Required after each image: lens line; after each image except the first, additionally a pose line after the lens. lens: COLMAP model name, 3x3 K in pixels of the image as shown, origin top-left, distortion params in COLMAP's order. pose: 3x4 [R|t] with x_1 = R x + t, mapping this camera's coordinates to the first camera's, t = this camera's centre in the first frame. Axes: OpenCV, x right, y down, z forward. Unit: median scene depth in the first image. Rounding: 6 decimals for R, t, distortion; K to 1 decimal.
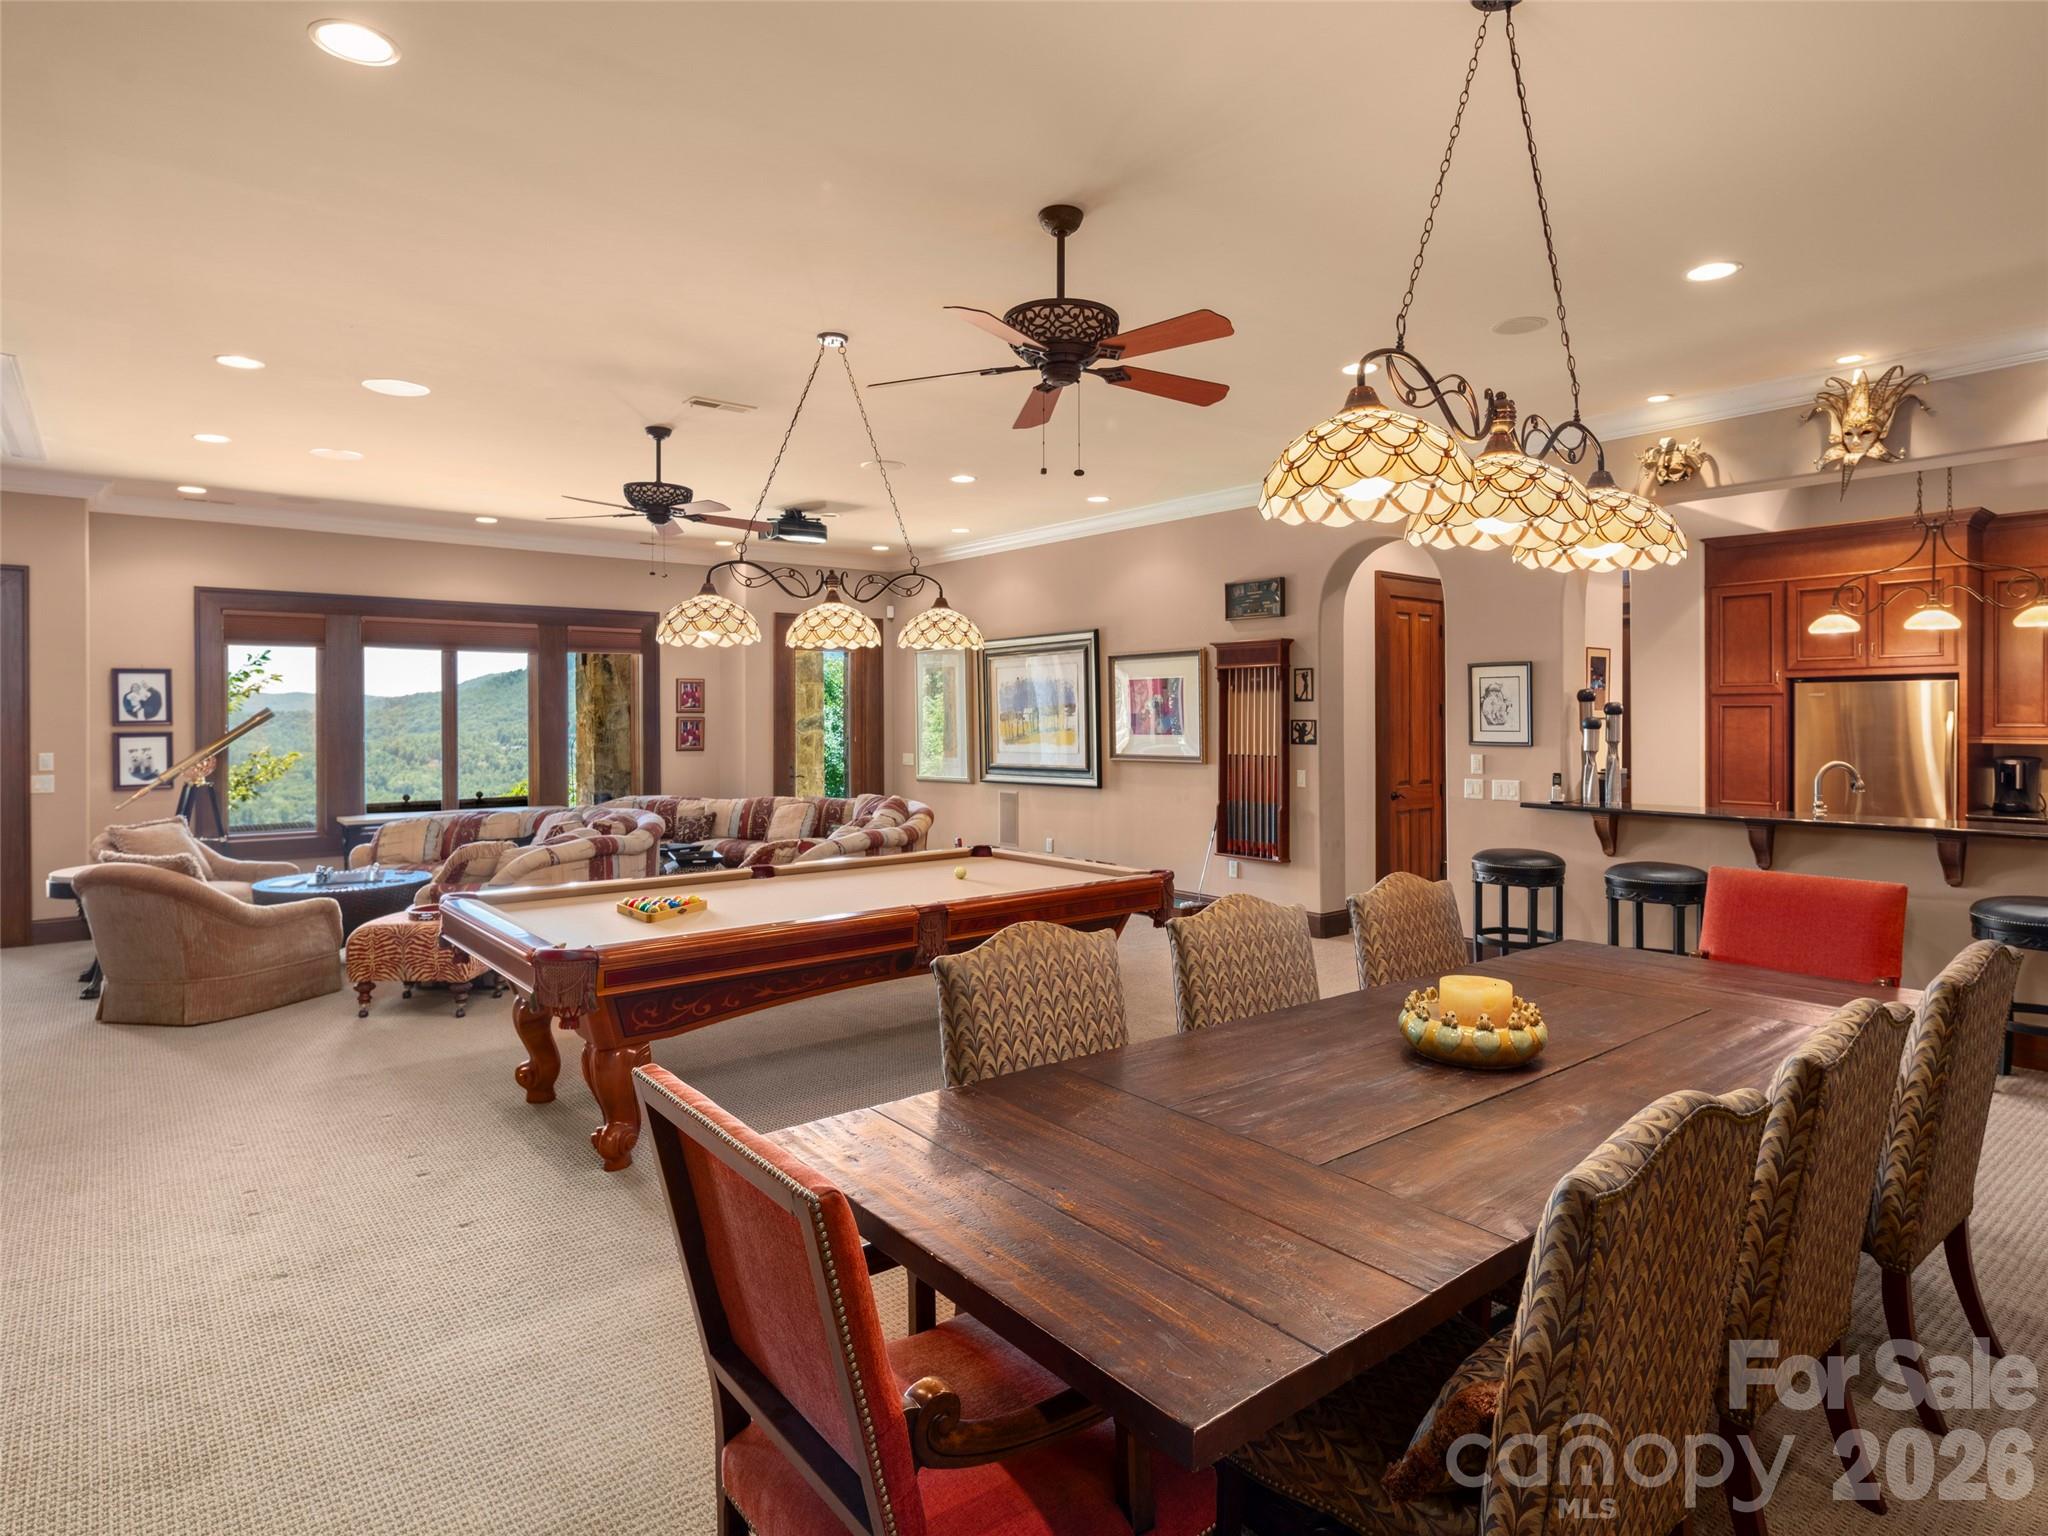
lens RADIAL K [[1134.2, 0, 1027.7], [0, 1134.2, 728.5], [0, 0, 1]] dist [0.001612, -0.000088]
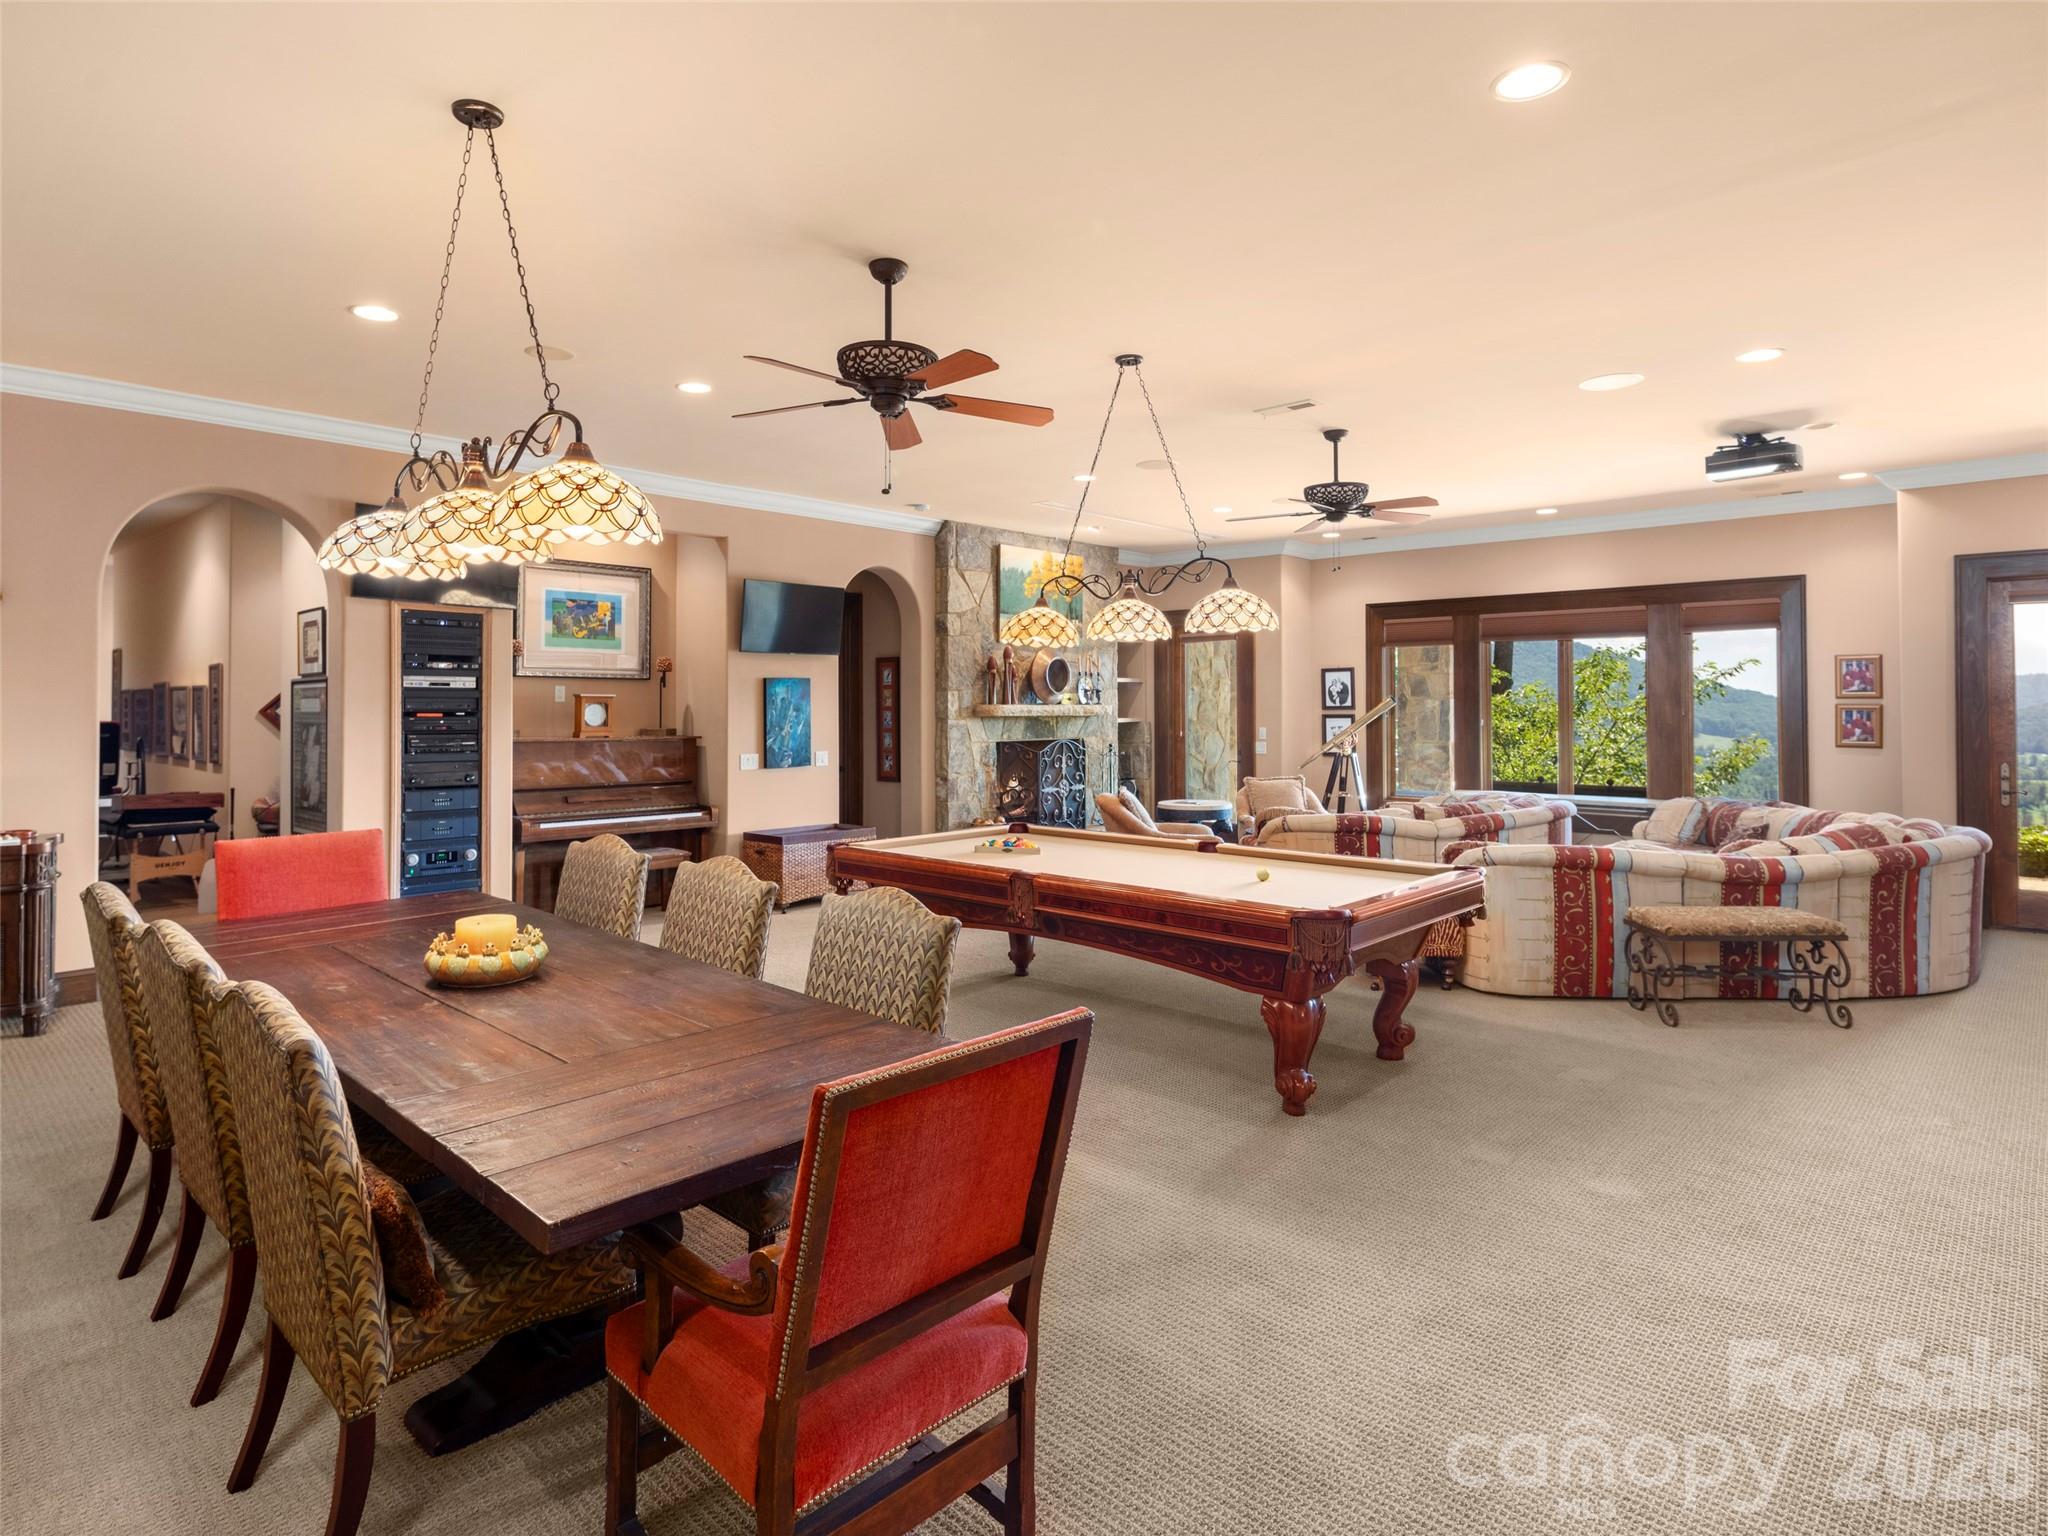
lens RADIAL K [[1092.7, 0, 959.7], [0, 1092.7, 691.1], [0, 0, 1]] dist [-0.047867, 0.016162]
pose [[0.118275, -0.009616, -0.992934, 0.470870], [-0.012154, 0.999864, -0.011131, -0.004812], [0.992906, 0.013384, 0.118142, 0.395312]]
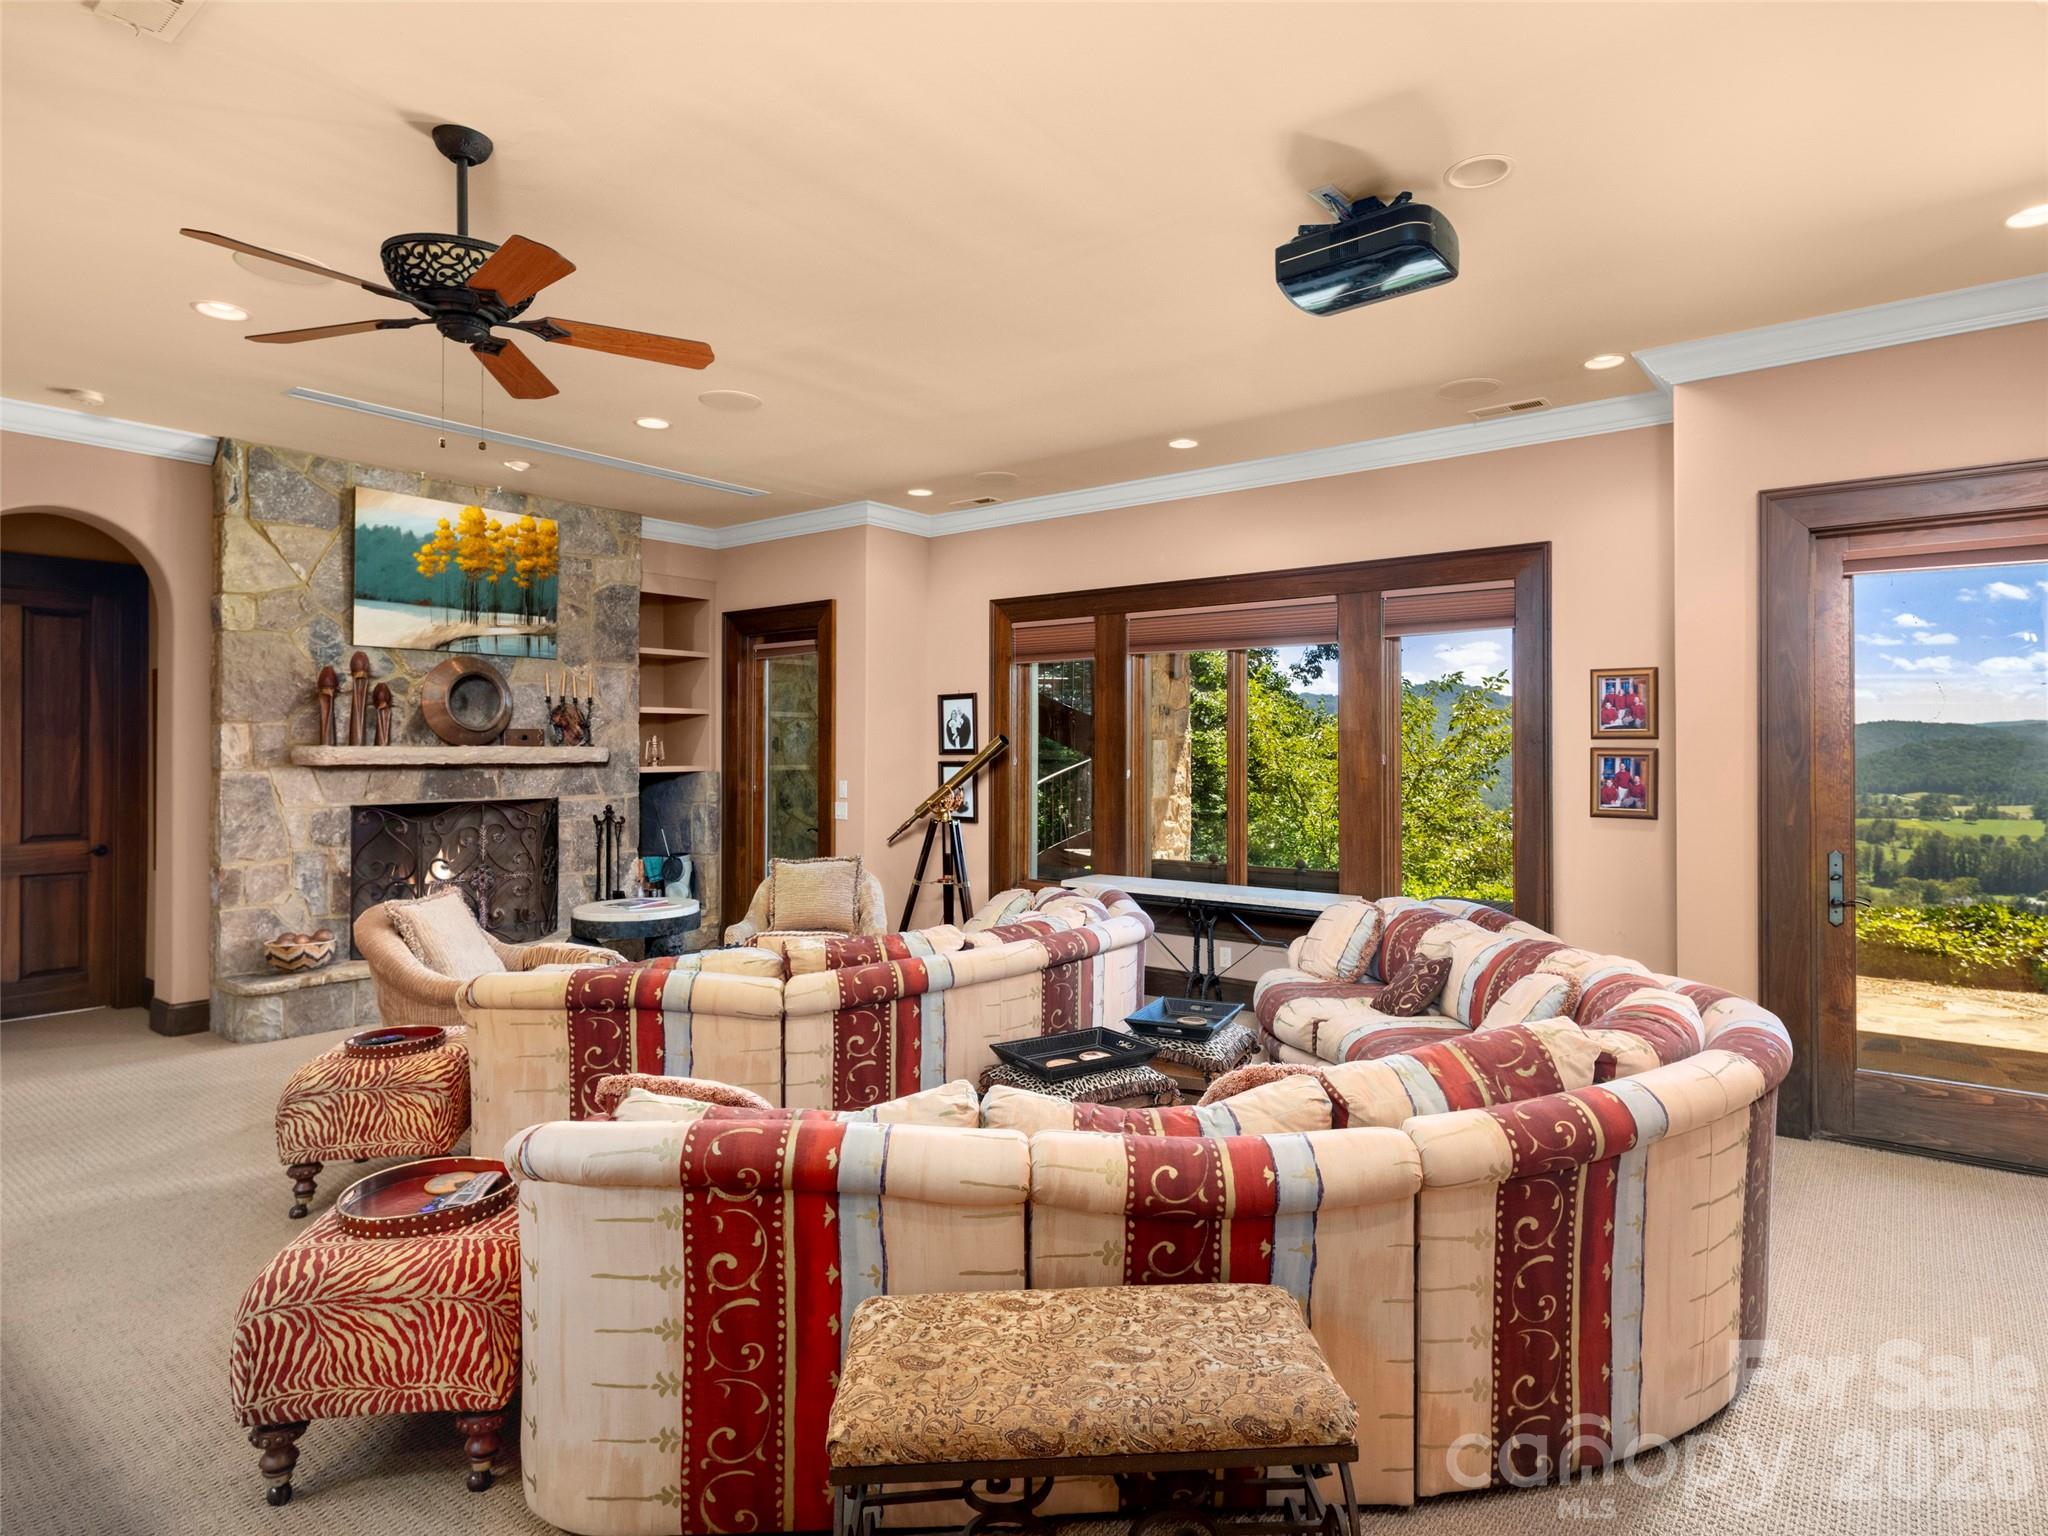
lens RADIAL K [[1134.2, 0, 1027.7], [0, 1134.2, 728.5], [0, 0, 1]] dist [0.001612, -0.000088]
pose [[0.253550, -0.010485, -0.967265, 0.145662], [-0.014527, 0.999787, -0.014646, -0.011191], [0.967213, 0.017765, 0.253344, 0.824164]]
